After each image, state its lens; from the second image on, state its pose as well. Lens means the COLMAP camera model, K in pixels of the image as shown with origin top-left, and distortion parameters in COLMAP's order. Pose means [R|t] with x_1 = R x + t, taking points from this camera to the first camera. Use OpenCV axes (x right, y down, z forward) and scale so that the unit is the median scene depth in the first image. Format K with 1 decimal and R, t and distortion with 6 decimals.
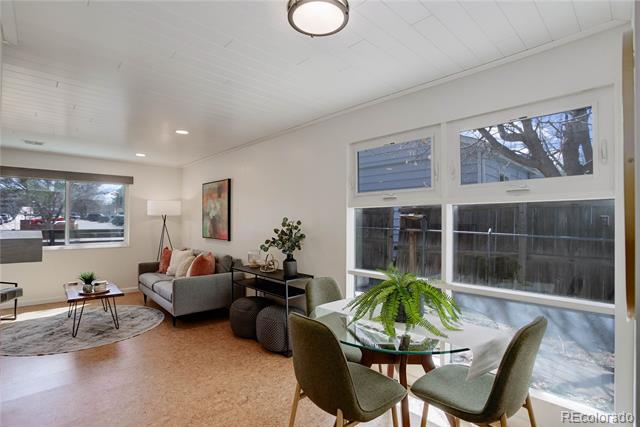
lens RADIAL K [[310.5, 0, 320.9], [0, 310.5, 214.3], [0, 0, 1]] dist [-0.028106, 0.010002]
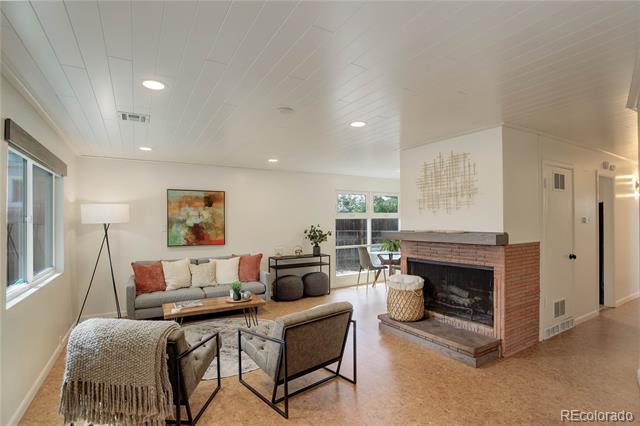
lens RADIAL K [[310.5, 0, 321.4], [0, 310.5, 219.4], [0, 0, 1]] dist [-0.028106, 0.010002]
pose [[0.237509, 0.005603, 0.971369, -1.411970], [-0.011266, 0.999932, -0.003013, -0.011552], [-0.971320, -0.010228, 0.237556, 0.409758]]
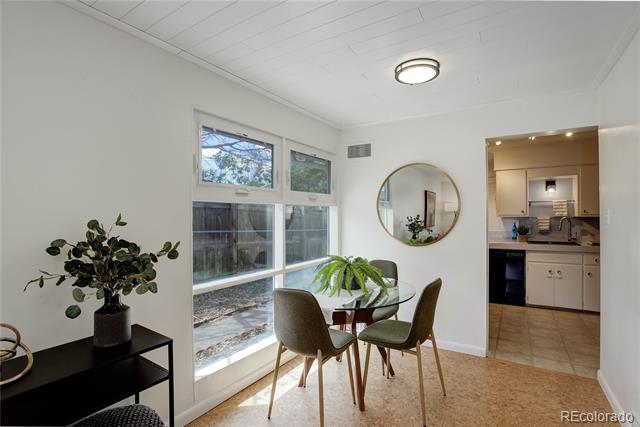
lens RADIAL K [[310.5, 0, 318.1], [0, 310.5, 214.2], [0, 0, 1]] dist [-0.028106, 0.010002]
pose [[-0.213836, 0.012167, 0.976794, -0.450859], [-0.015944, 0.999746, -0.015943, 0.005835], [-0.976740, -0.018983, -0.213587, 0.610635]]
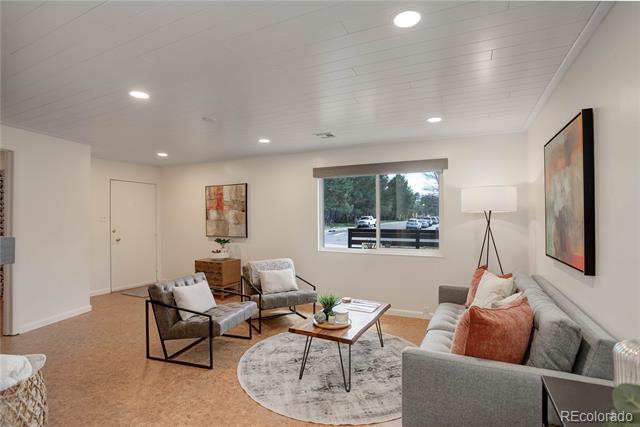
lens RADIAL K [[310.5, 0, 317.3], [0, 310.5, 215.3], [0, 0, 1]] dist [-0.028106, 0.010002]
pose [[0.347340, -0.012674, -0.937653, -0.070171], [0.017702, 0.999819, -0.006956, 0.010452], [0.937572, -0.014182, 0.347502, 0.607277]]
